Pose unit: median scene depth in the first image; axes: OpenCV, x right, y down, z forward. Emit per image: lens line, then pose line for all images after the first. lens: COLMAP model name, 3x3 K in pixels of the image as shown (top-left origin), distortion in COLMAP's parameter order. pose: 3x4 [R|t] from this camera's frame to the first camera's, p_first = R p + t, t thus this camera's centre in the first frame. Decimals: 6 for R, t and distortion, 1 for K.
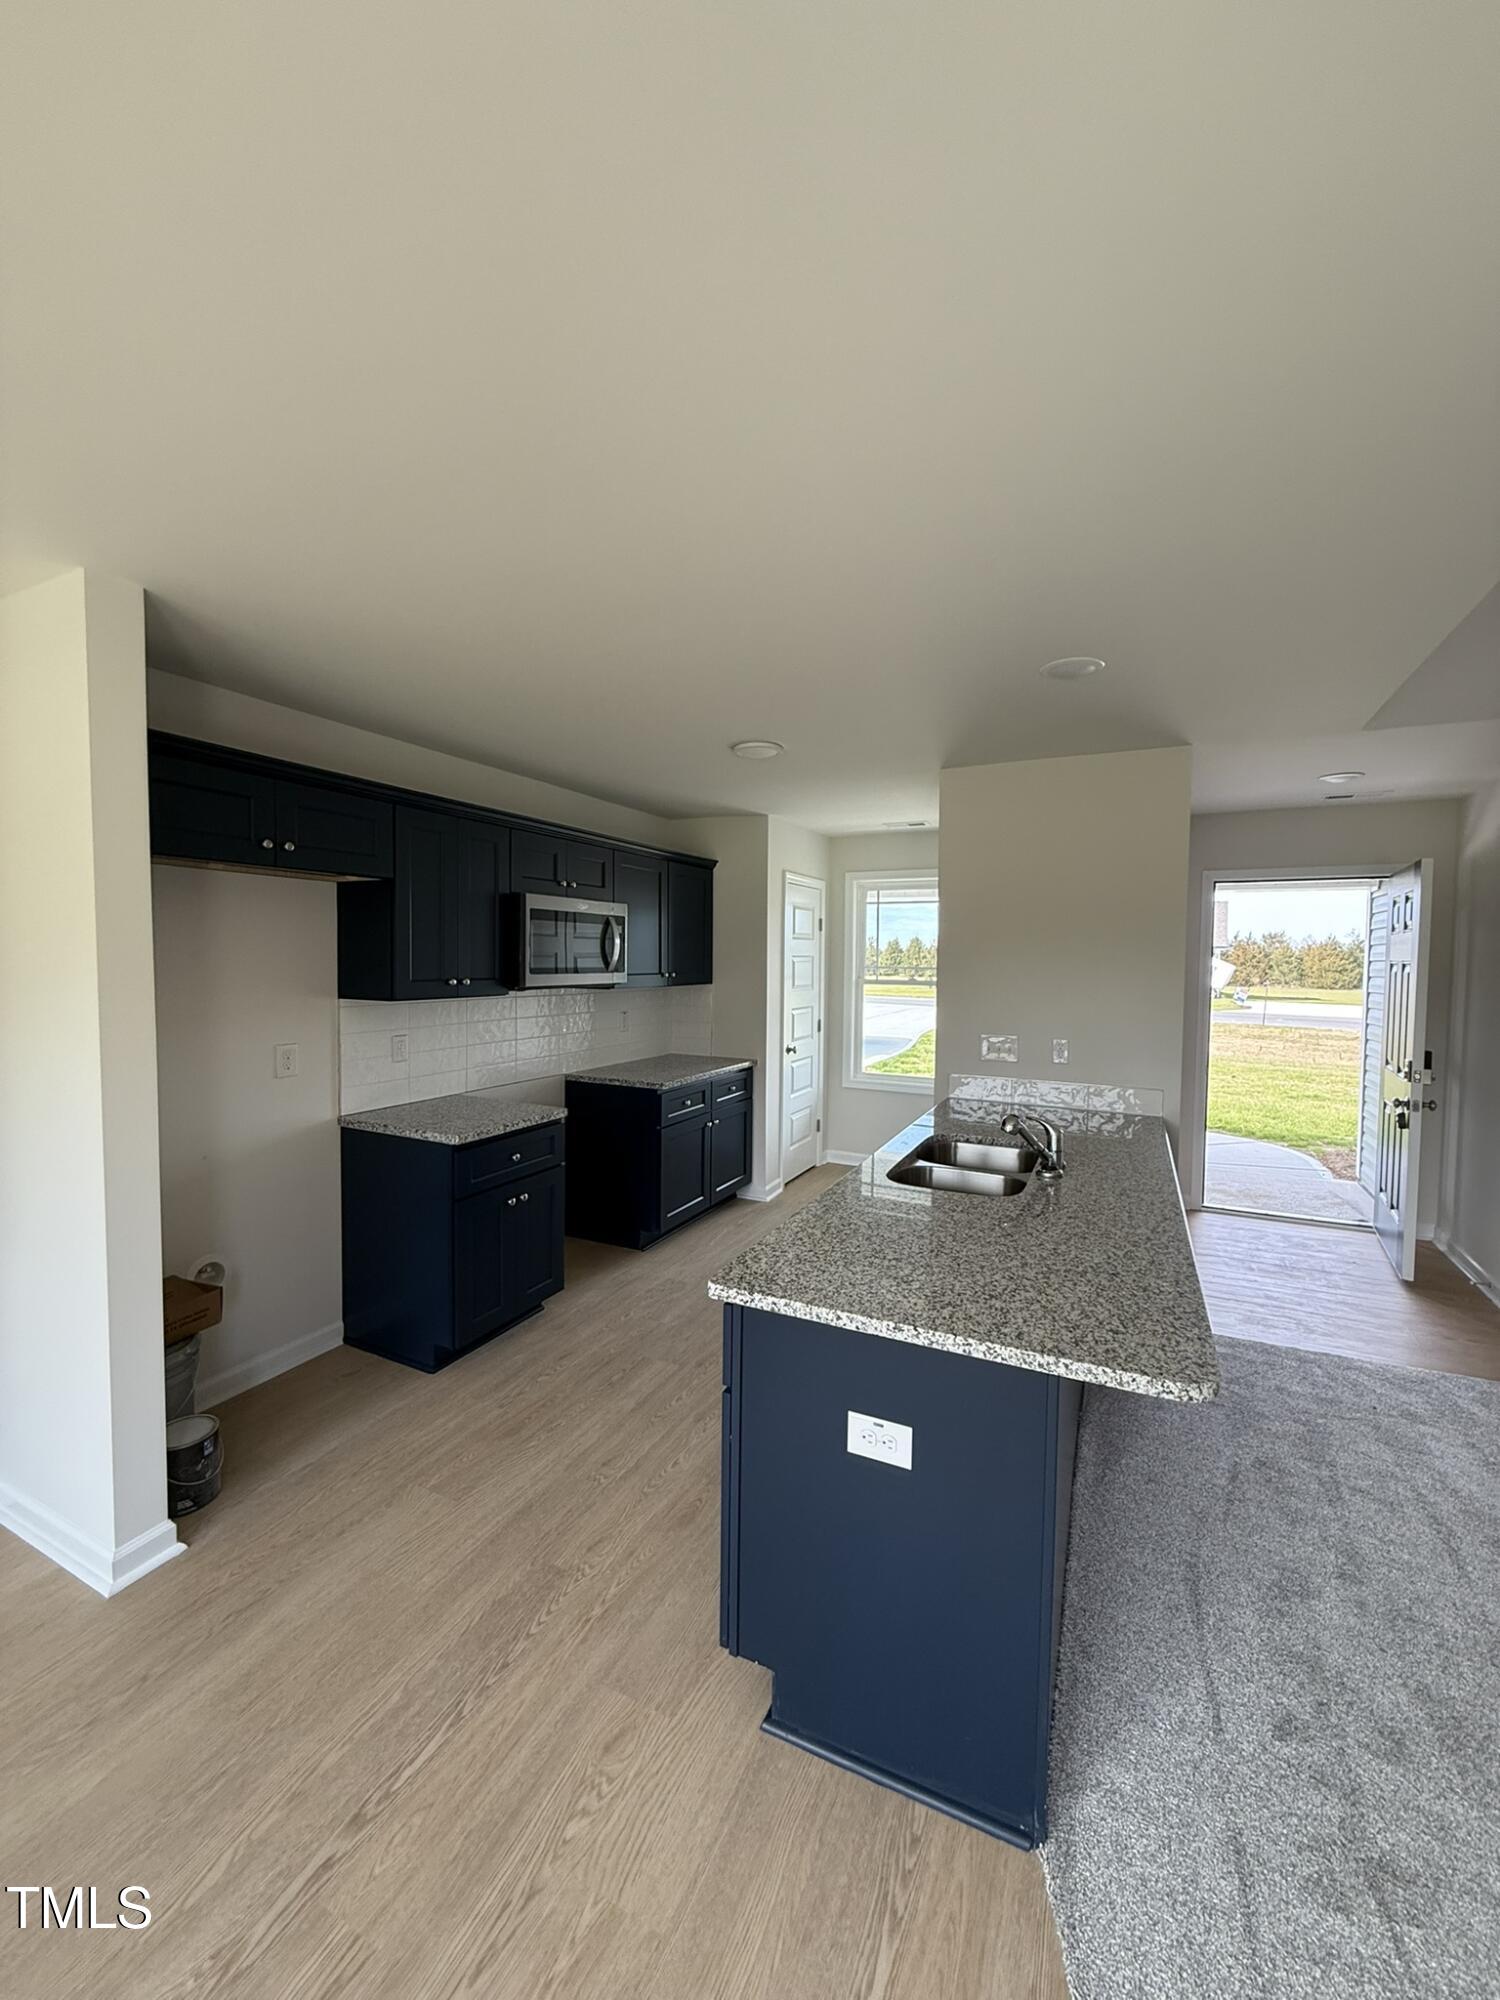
lens RADIAL K [[796.6, 0, 748.6], [0, 796.6, 995.2], [0, 0, 1]] dist [0.000431, -0.000051]
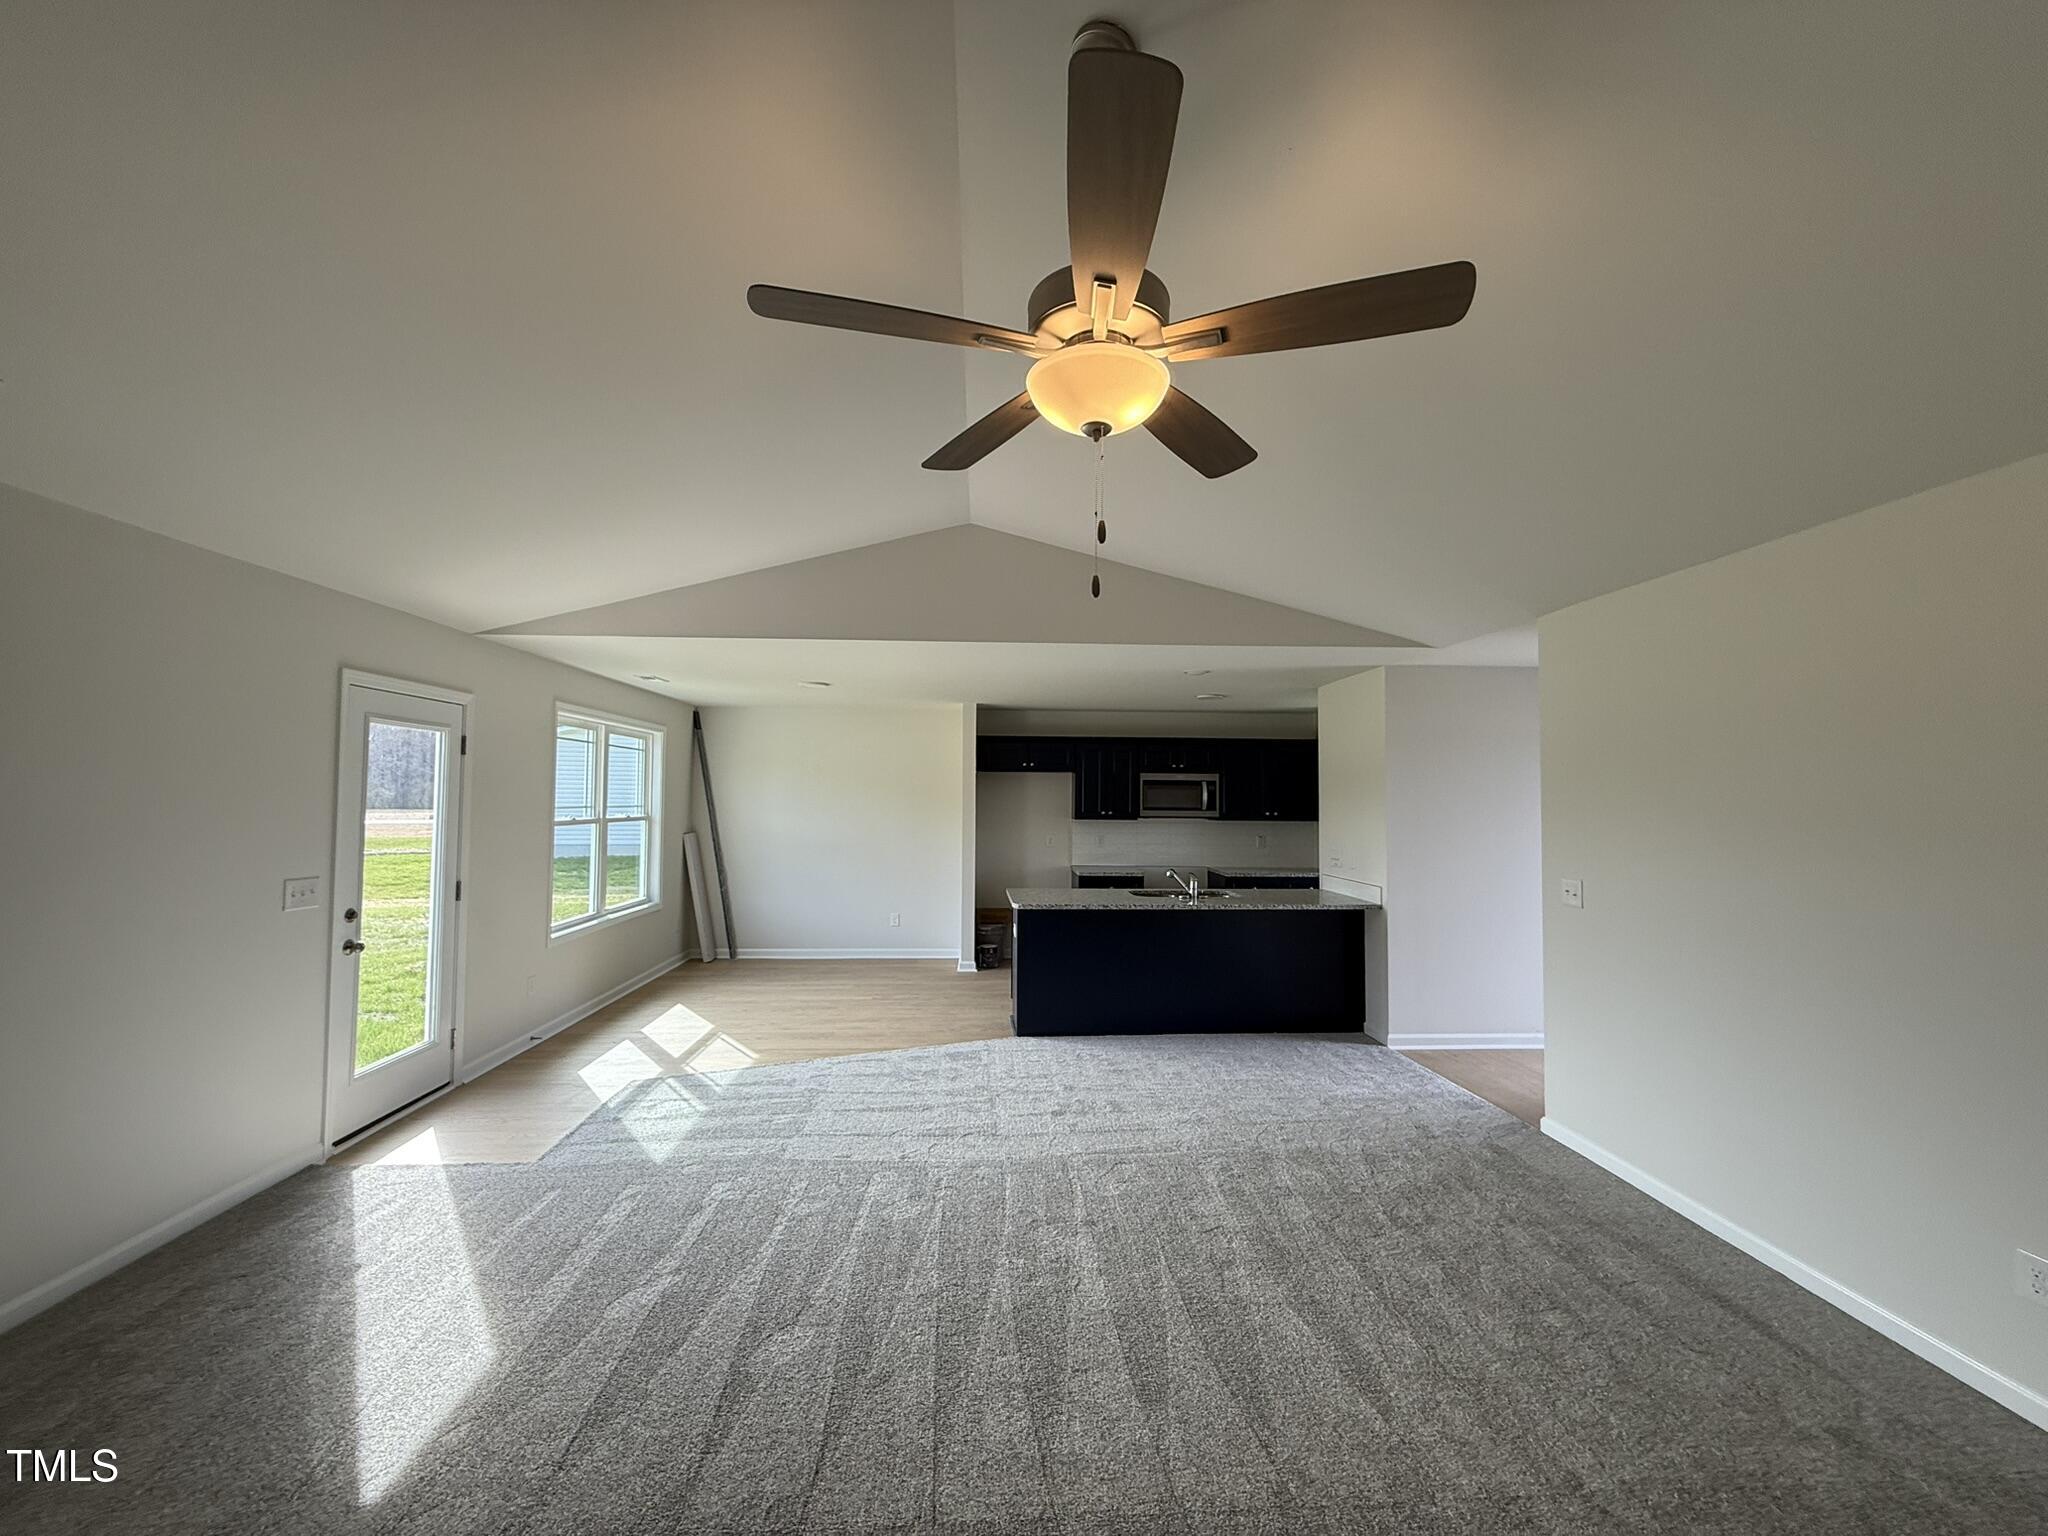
lens RADIAL K [[815.7, 0, 1020.4], [0, 815.7, 768.1], [0, 0, 1]] dist [0.000431, -0.000051]
pose [[0.486799, -0.040822, -0.872560, 2.083943], [-0.044034, 0.996491, -0.071186, 0.043936], [0.872404, 0.073076, 0.483293, -0.514485]]
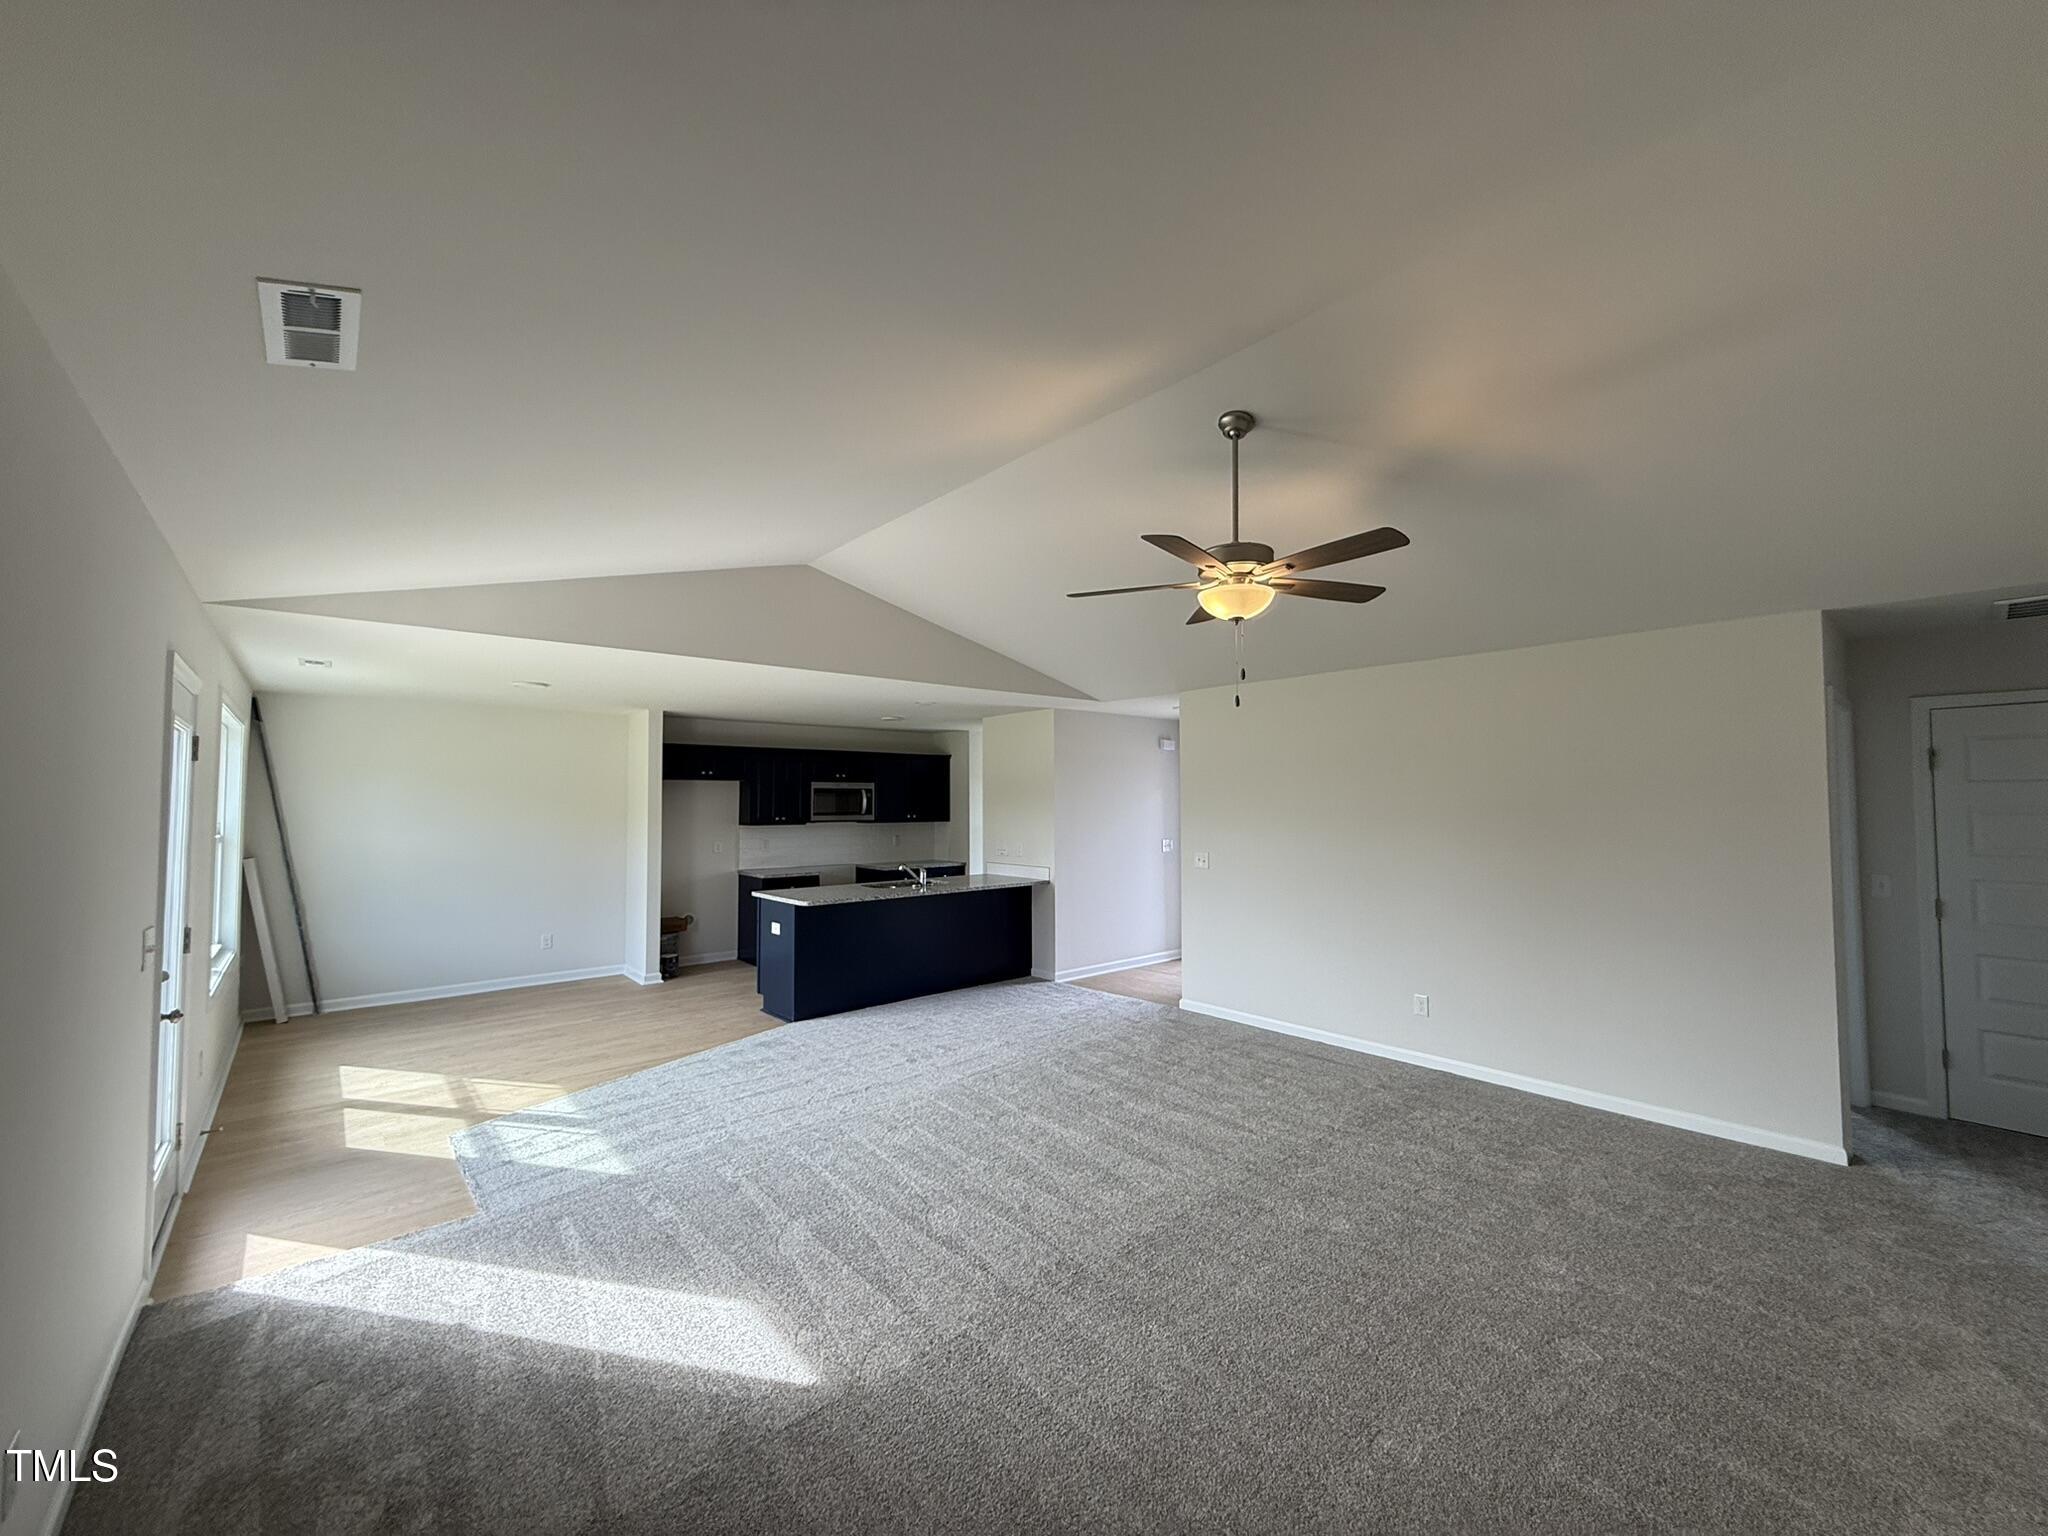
lens RADIAL K [[815.7, 0, 1020.5], [0, 815.7, 767.9], [0, 0, 1]] dist [0.000431, -0.000051]
pose [[0.921317, -0.030265, -0.387632, 1.735483], [-0.005291, 0.995898, -0.090332, 0.067751], [0.388776, 0.085275, 0.917378, -1.408882]]
